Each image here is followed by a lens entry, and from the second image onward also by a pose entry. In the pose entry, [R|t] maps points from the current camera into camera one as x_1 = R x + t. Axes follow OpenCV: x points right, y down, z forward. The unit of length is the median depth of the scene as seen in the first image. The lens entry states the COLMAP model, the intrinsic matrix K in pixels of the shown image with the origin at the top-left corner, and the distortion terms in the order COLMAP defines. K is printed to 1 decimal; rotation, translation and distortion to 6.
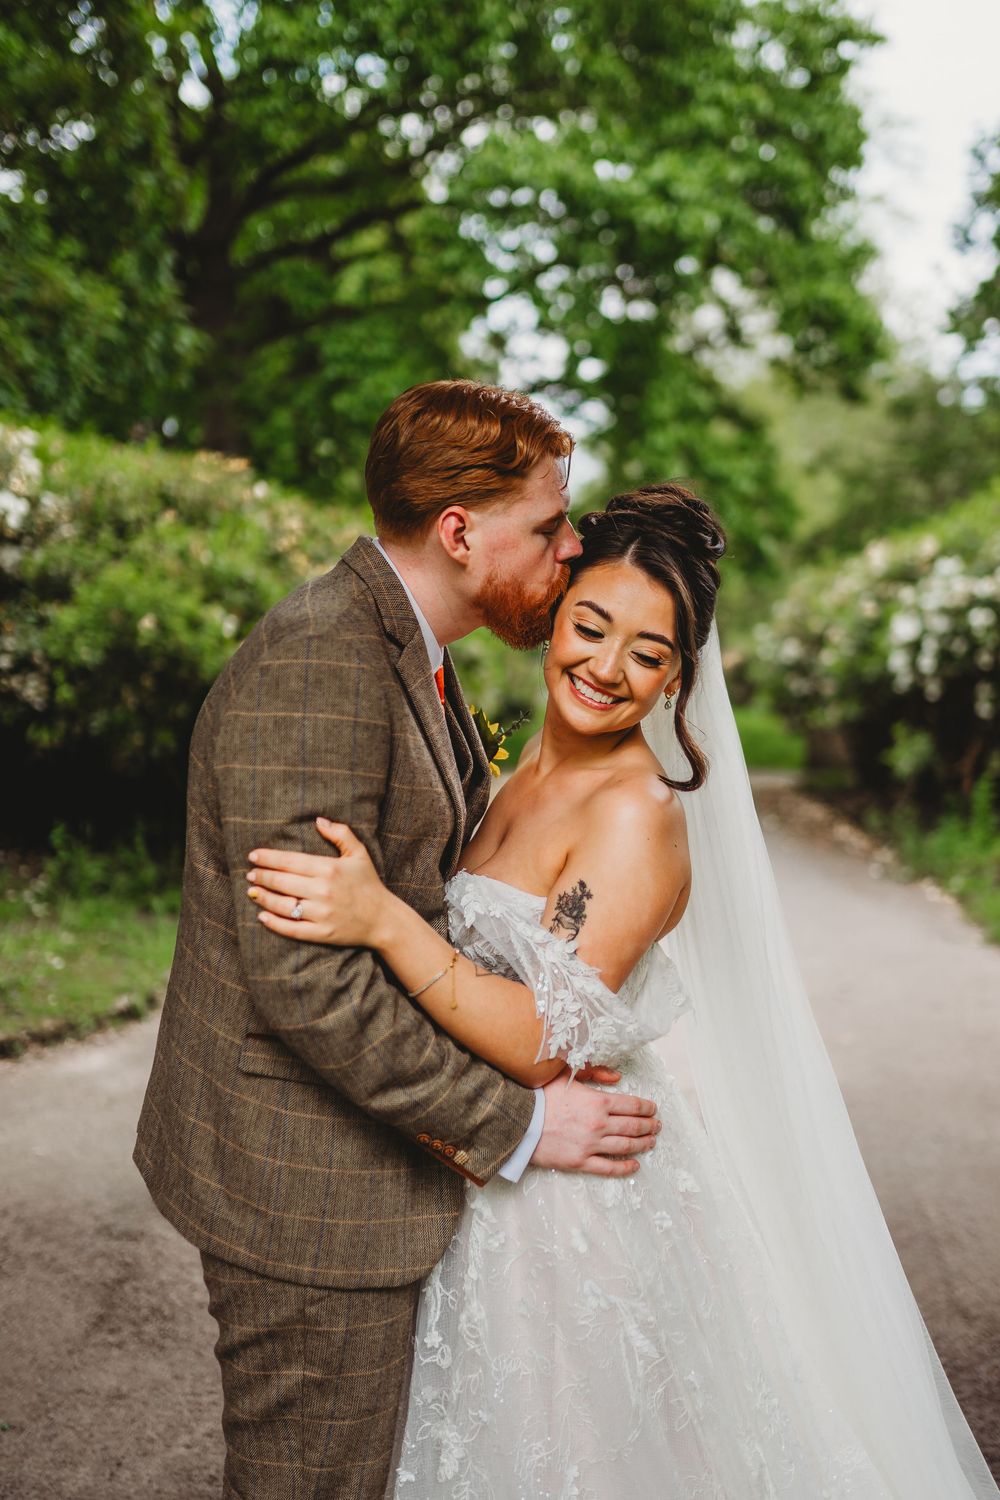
lens RADIAL K [[1962.0, 0, 527.9], [0, 1962.0, 777.7], [0, 0, 1]] dist [-0.023994, -0.001901]
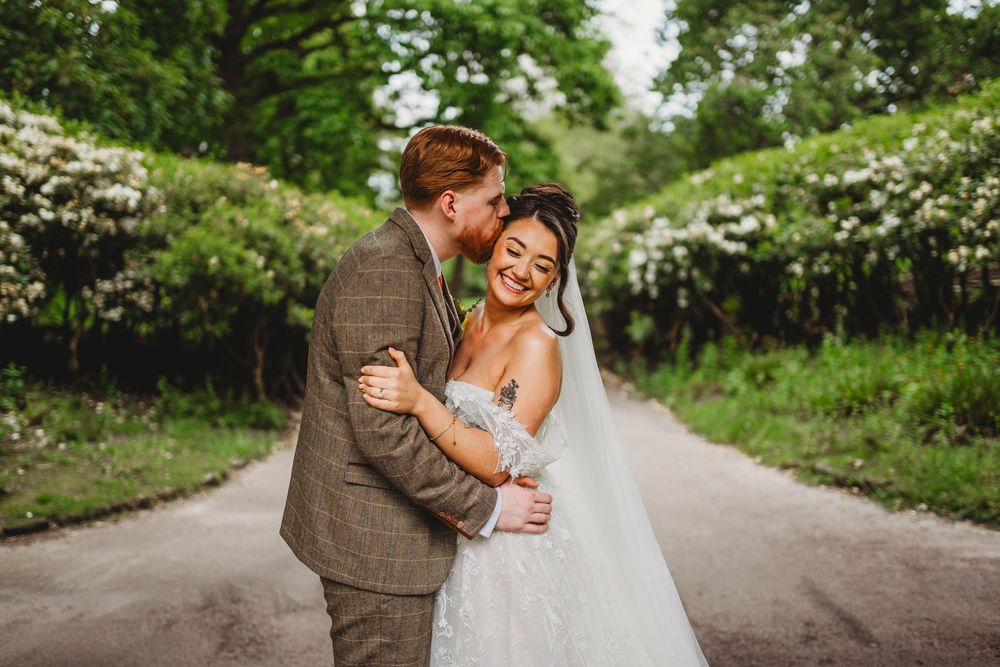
lens RADIAL K [[1140.2, 0, 500.0], [0, 1140.2, 333.5], [0, 0, 1]] dist [-0.011034, 0.062406]
pose [[0.996940, -0.020520, 0.075431, -0.015310], [0.021549, 0.999685, -0.012852, 0.003963], [-0.075143, 0.014438, 0.997068, -0.026865]]
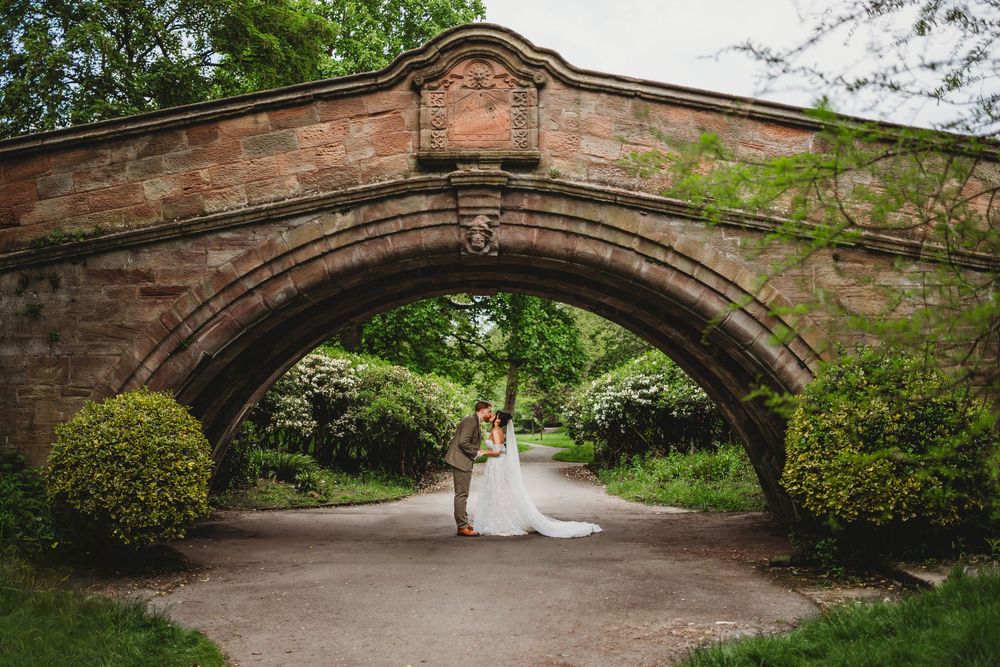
lens RADIAL K [[1140.2, 0, 500.0], [0, 1140.2, 333.5], [0, 0, 1]] dist [-0.011034, 0.062406]
pose [[0.999560, -0.013965, 0.026154, -0.021448], [0.017330, 0.990935, -0.133218, 0.069733], [-0.024057, 0.133613, 0.990742, -1.180537]]
